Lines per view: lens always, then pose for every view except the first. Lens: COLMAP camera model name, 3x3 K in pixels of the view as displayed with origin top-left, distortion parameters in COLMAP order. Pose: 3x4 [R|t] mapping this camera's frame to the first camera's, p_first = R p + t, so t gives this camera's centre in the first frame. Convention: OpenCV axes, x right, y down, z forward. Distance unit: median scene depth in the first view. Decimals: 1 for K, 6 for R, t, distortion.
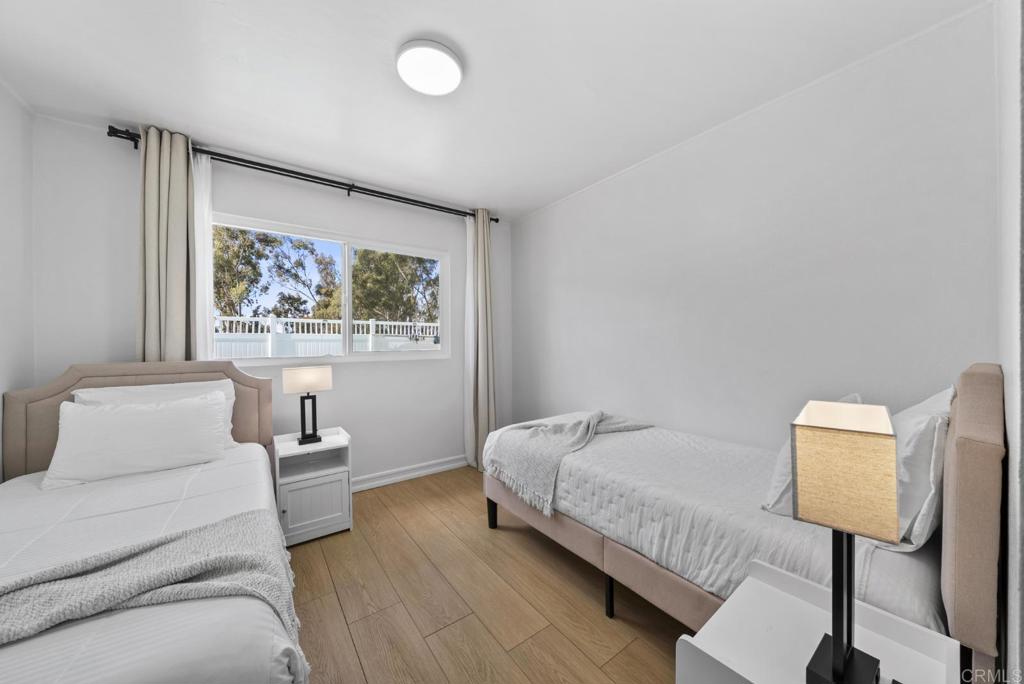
lens RADIAL K [[353.5, 0, 509.3], [0, 353.5, 345.4], [0, 0, 1]] dist [-0.002971, -0.000208]
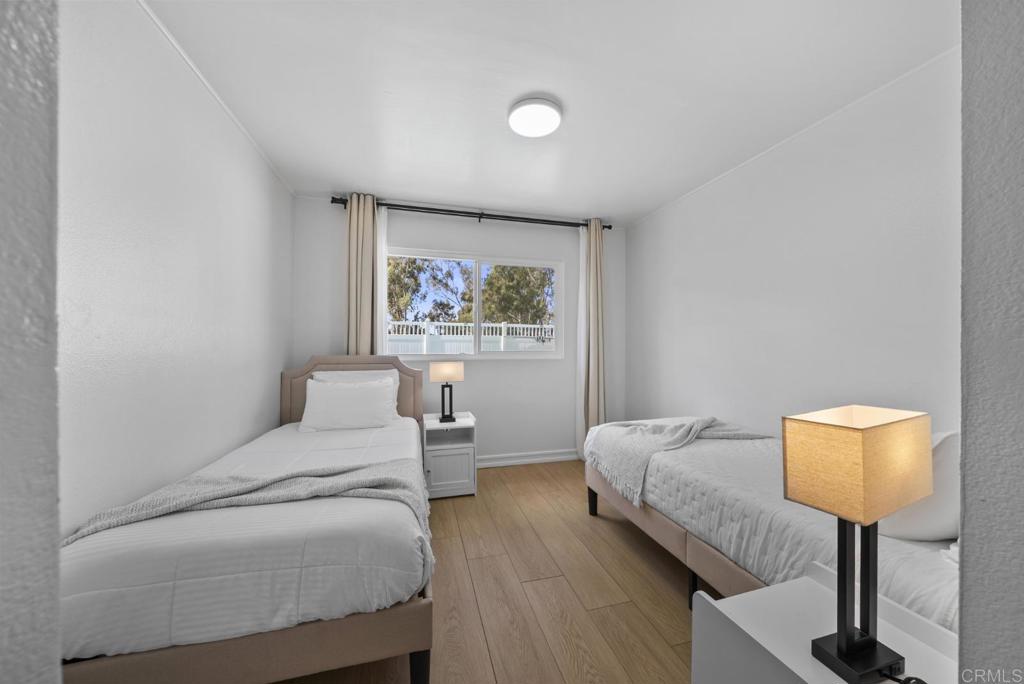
lens RADIAL K [[353.5, 0, 509.3], [0, 353.5, 345.4], [0, 0, 1]] dist [-0.002971, -0.000208]
pose [[0.933820, 0.012376, -0.357530, 0.104399], [-0.013893, 0.999902, -0.001676, -0.000440], [0.357474, 0.006532, 0.933900, -0.121058]]
